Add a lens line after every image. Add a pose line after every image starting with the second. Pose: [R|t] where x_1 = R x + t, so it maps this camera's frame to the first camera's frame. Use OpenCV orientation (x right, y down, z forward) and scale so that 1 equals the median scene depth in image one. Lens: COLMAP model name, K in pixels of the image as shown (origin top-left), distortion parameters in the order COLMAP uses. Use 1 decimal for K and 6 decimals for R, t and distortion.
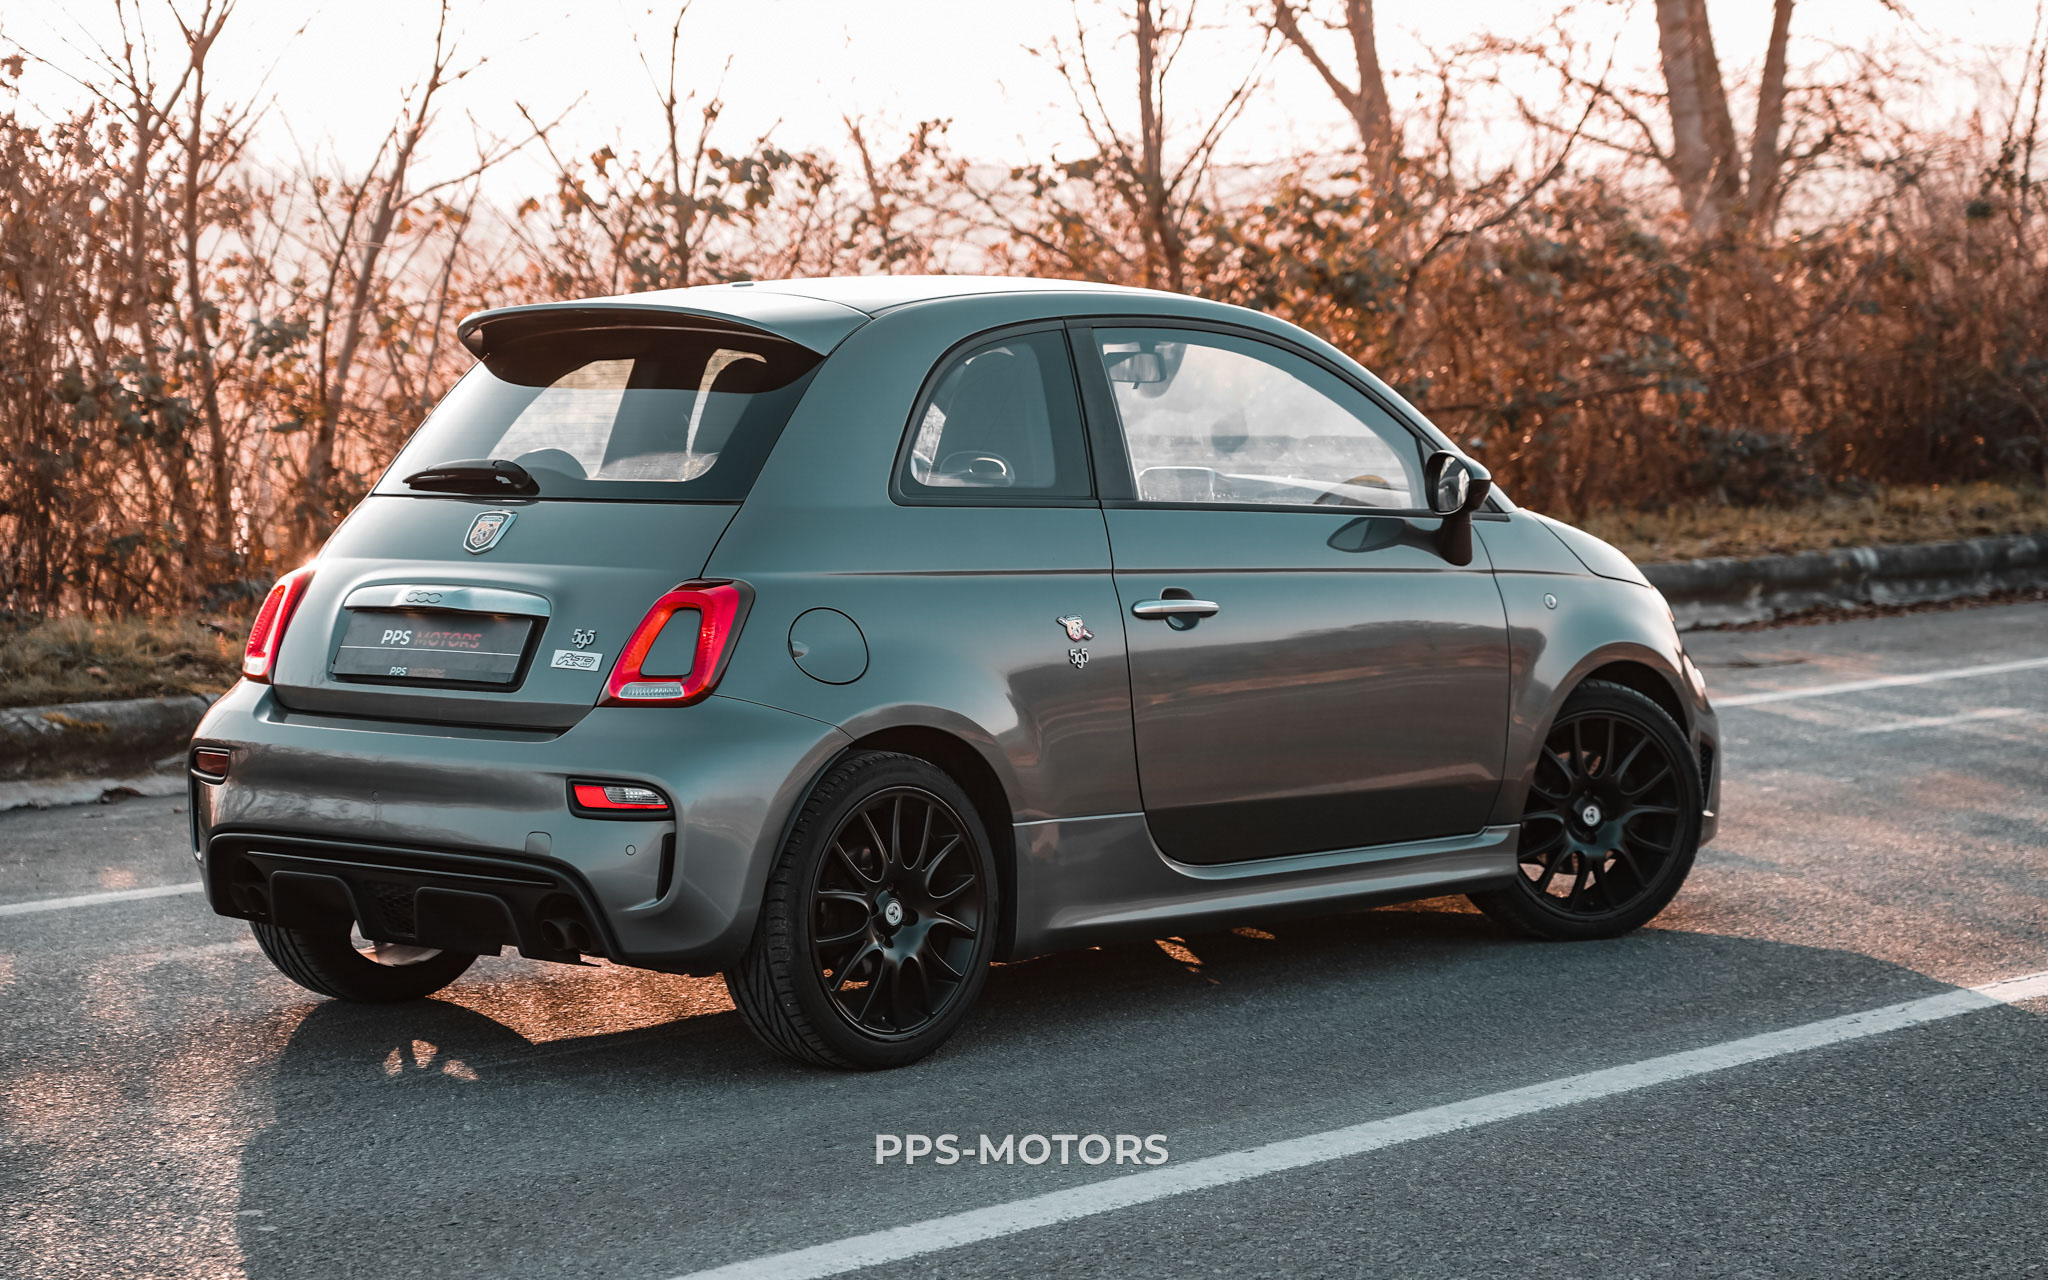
lens RADIAL K [[4573.0, 0, 1029.7], [0, 4573.0, 630.8], [0, 0, 1]] dist [0.009959, 0.000000]
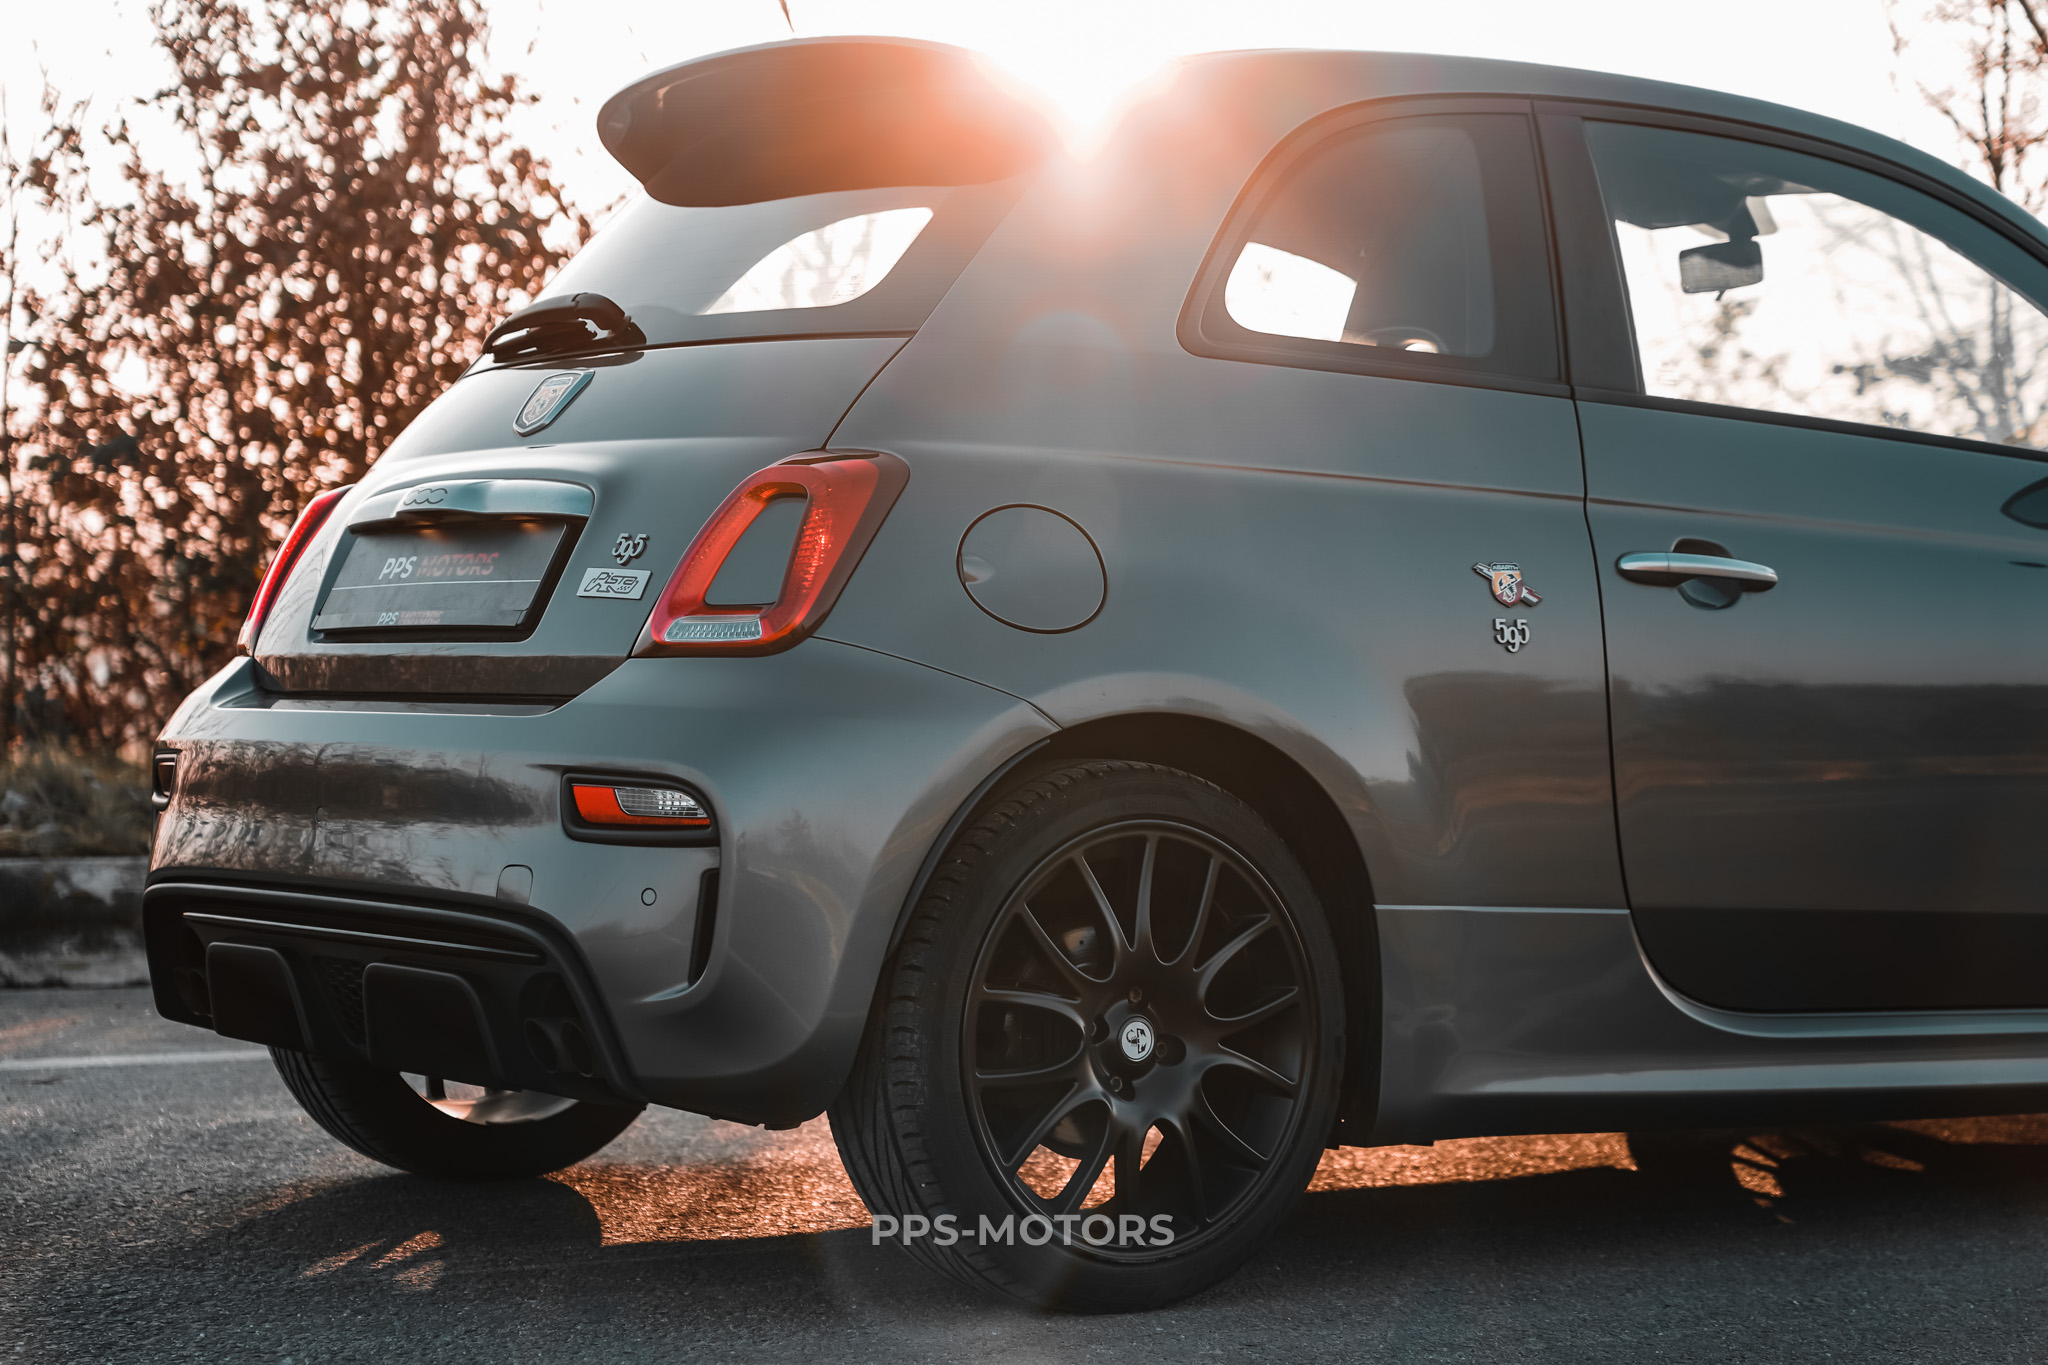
lens RADIAL K [[4298.1, 0, 1045.9], [0, 4298.1, 665.6], [0, 0, 1]] dist [0.027364, 0.000000]
pose [[0.976475, 0.025296, -0.214144, 0.071997], [-0.040674, 0.996876, -0.067711, 0.050593], [0.211762, 0.074828, 0.974453, 0.455782]]
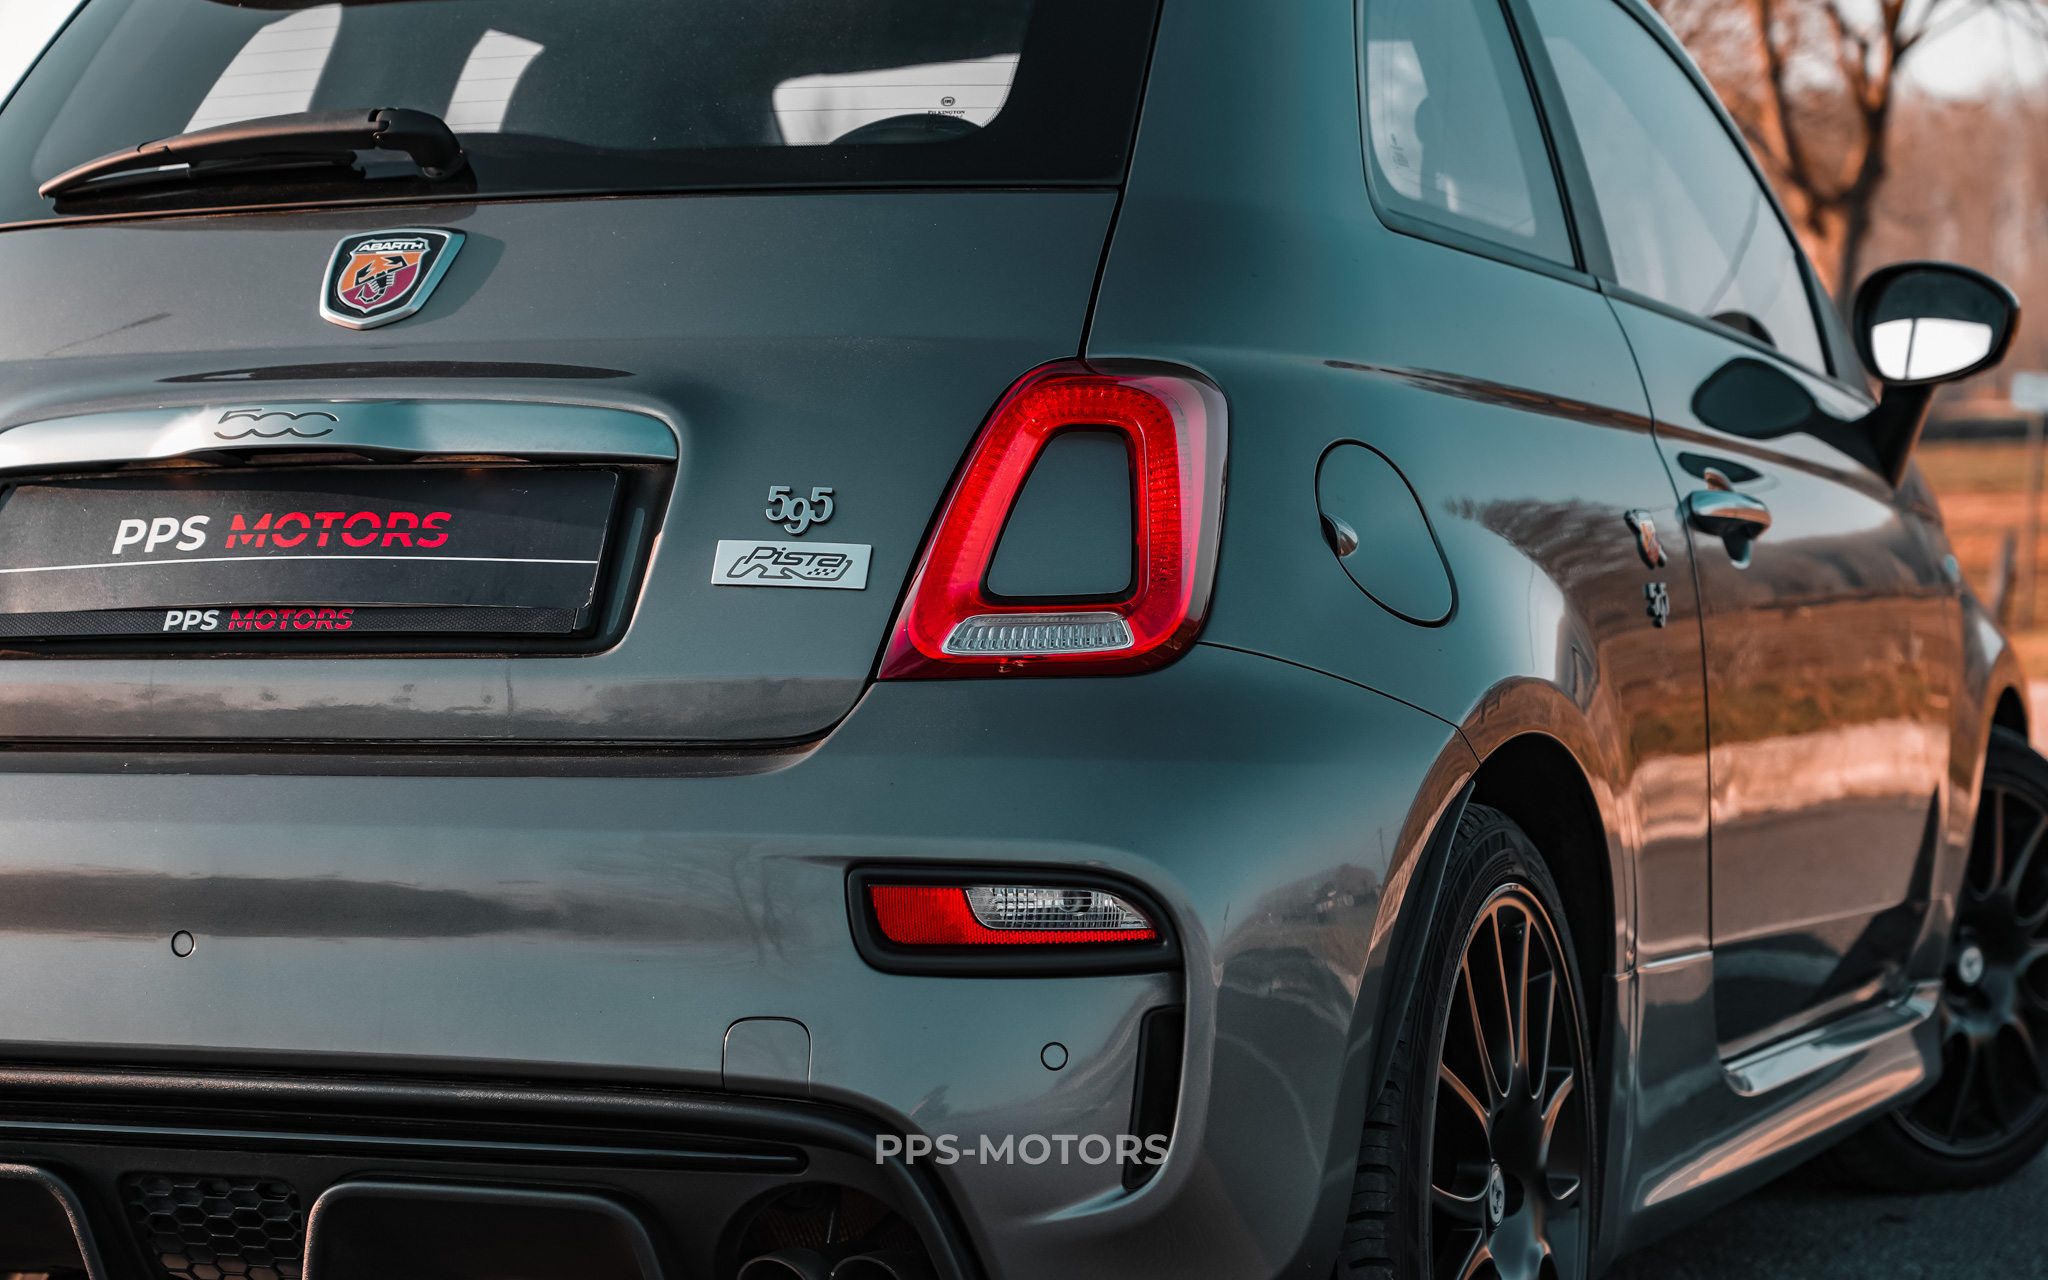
lens RADIAL K [[4454.2, 0, 1047.0], [0, 4454.2, 551.6], [0, 0, 1]] dist [0.013534, 0.000000]
pose [[0.931526, 0.007879, 0.363590, -0.206670], [0.018741, 0.997397, -0.069630, 0.030528], [-0.363192, 0.071676, 0.928953, 0.626176]]
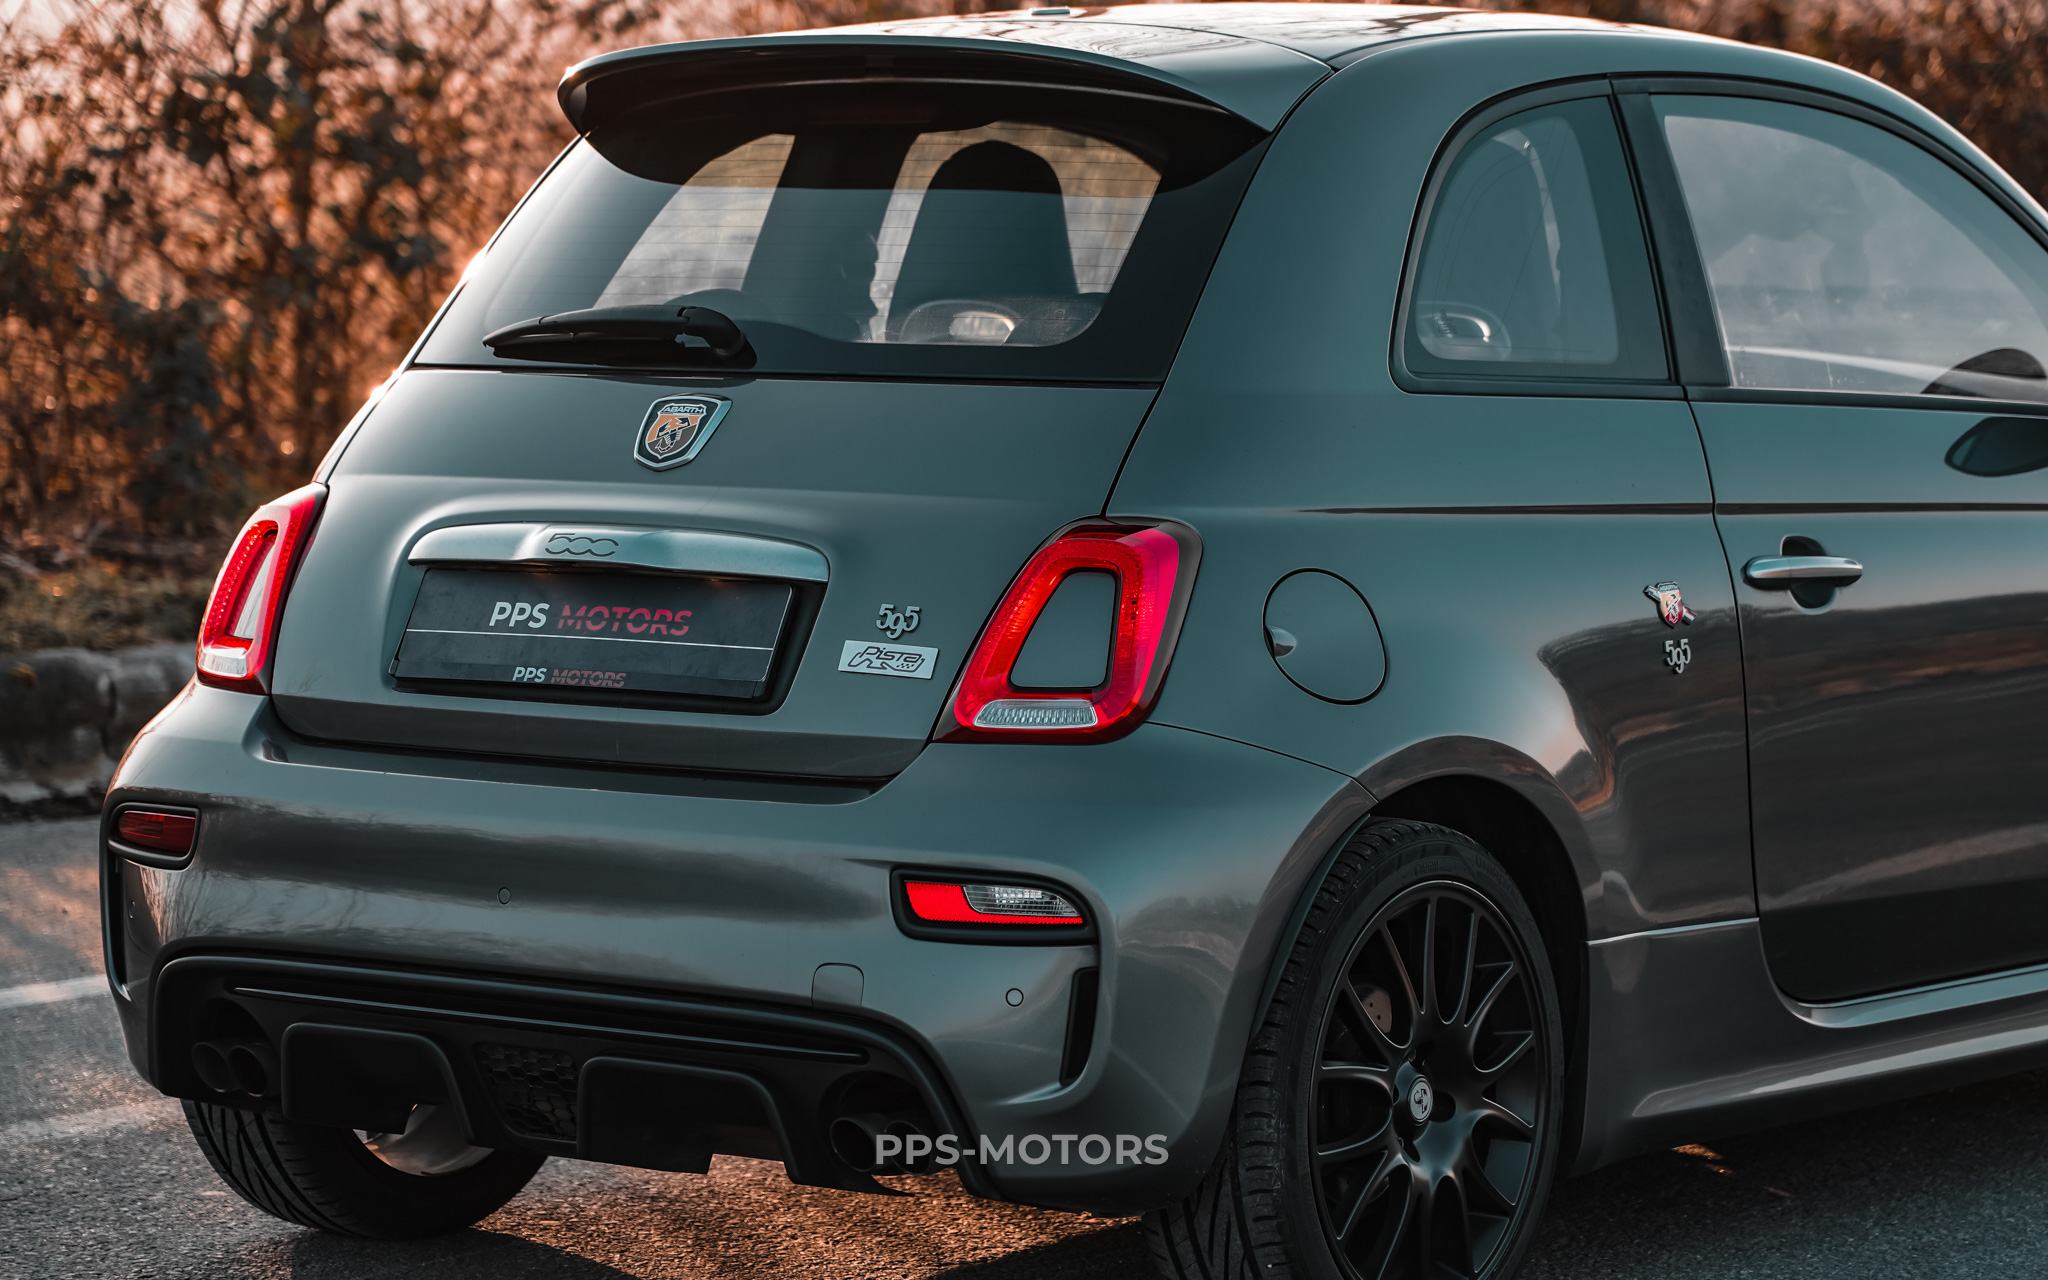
lens RADIAL K [[6201.9, 0, 1058.6], [0, 6201.9, 553.8], [0, 0, 1]] dist [-0.025903, 0.000000]
pose [[0.994424, 0.006384, 0.105265, -0.153821], [-0.006121, 0.999977, -0.002819, -0.004460], [-0.105281, 0.002159, 0.994440, 0.223672]]
